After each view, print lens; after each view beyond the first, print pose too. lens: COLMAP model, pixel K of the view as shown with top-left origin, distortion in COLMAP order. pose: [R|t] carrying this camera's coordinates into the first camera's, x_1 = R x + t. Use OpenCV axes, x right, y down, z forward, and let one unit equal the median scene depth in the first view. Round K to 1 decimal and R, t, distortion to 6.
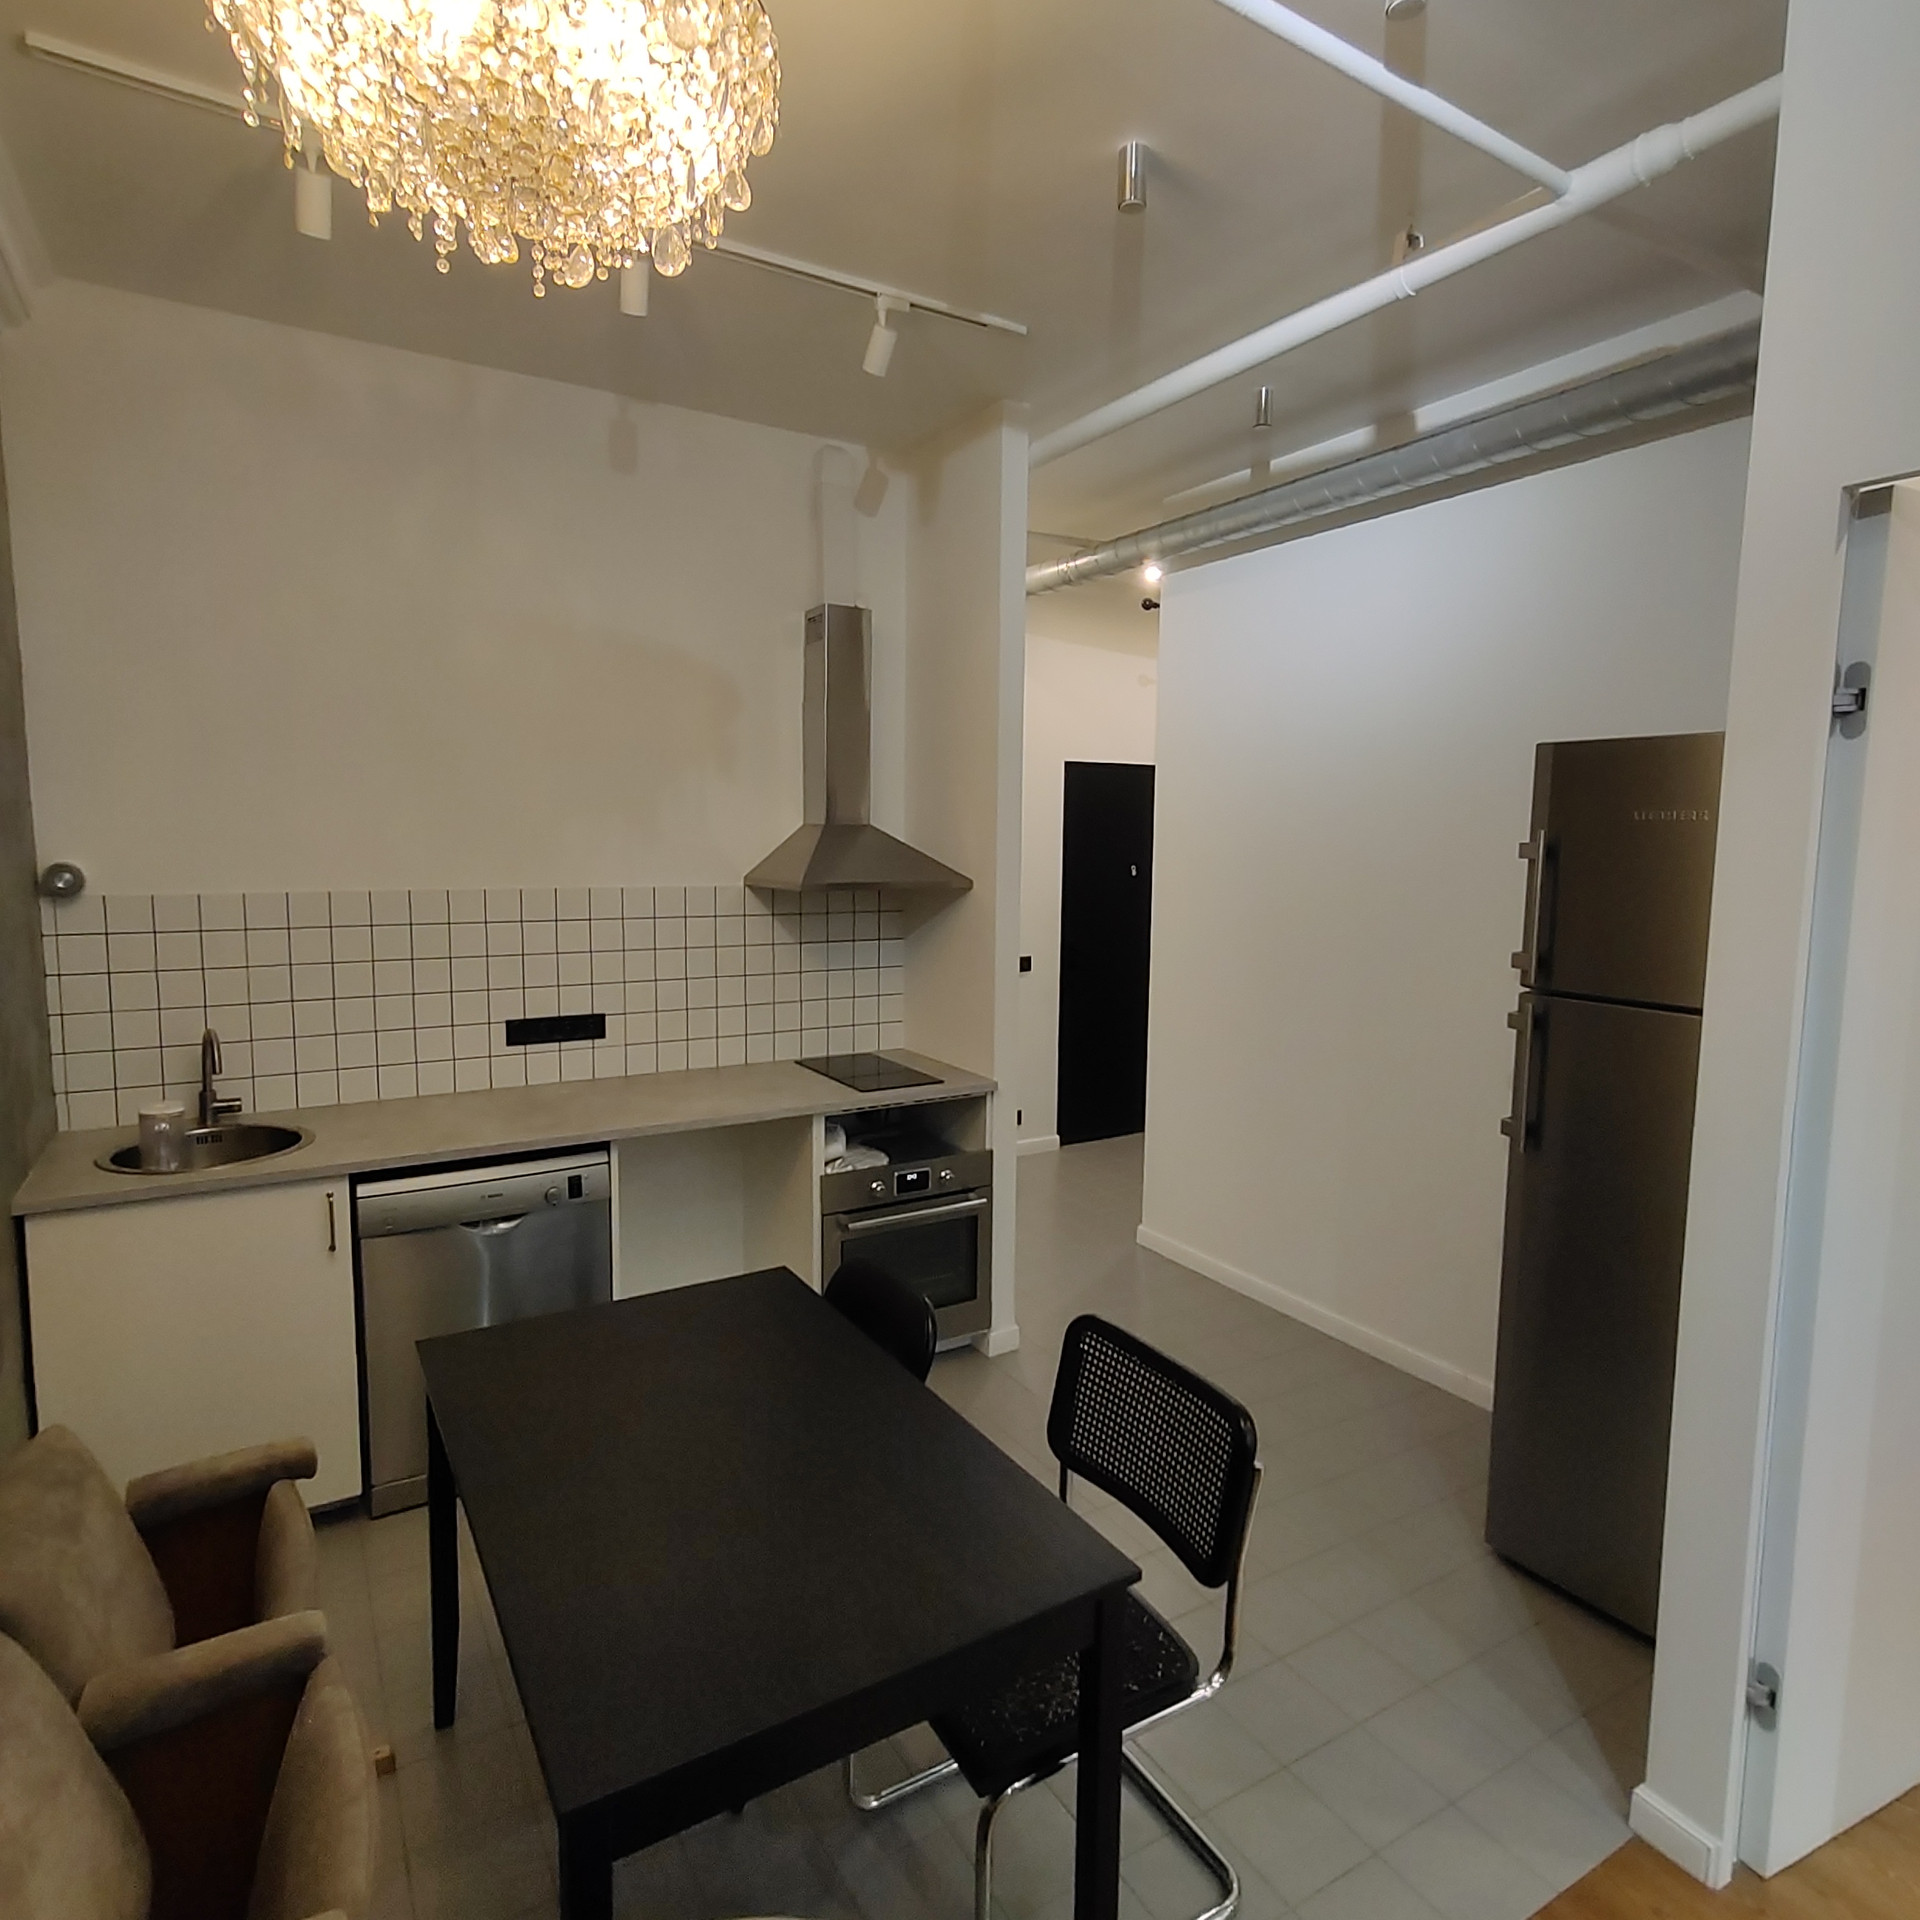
lens RADIAL K [[1144.5, 0, 959.2], [0, 1144.5, 955.2], [0, 0, 1]] dist [0.008856, 0.001252]
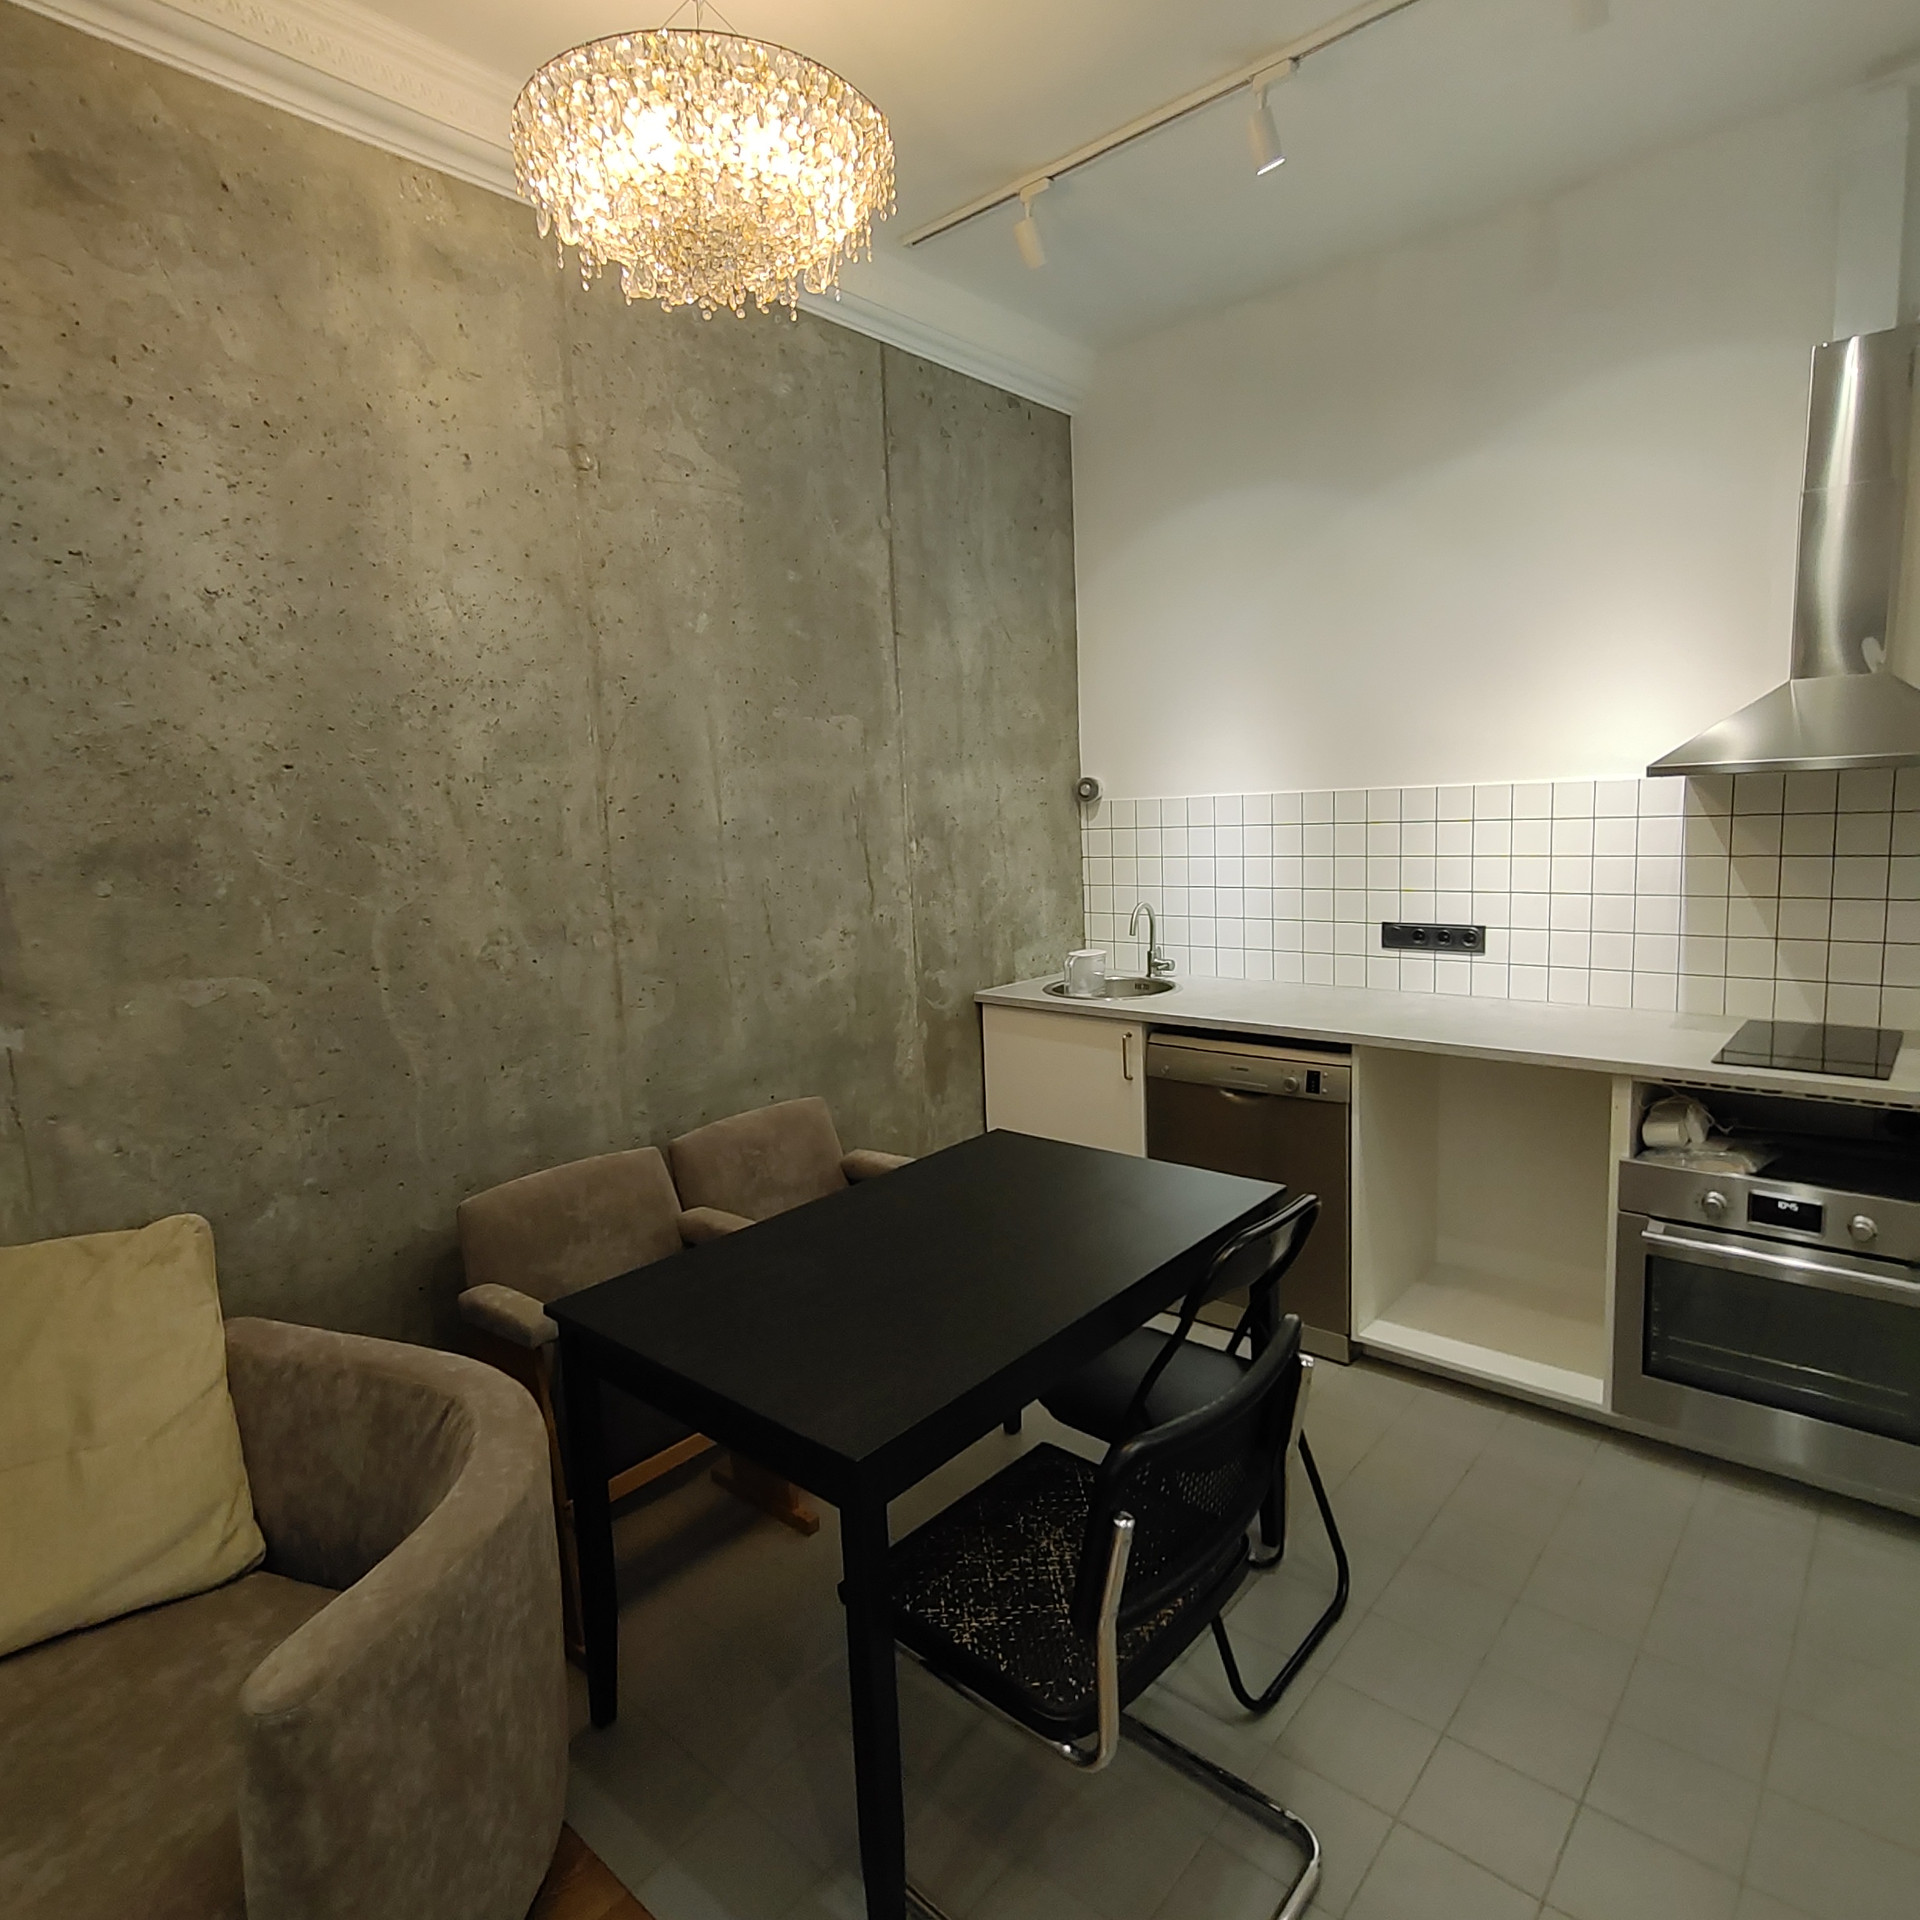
lens RADIAL K [[1144.5, 0, 959.1], [0, 1144.5, 957.9], [0, 0, 1]] dist [0.008856, 0.001252]
pose [[0.299302, 0.099396, -0.948967, 0.437628], [-0.061895, 0.994487, 0.084642, 0.026327], [0.952149, 0.033403, 0.303804, 0.350852]]
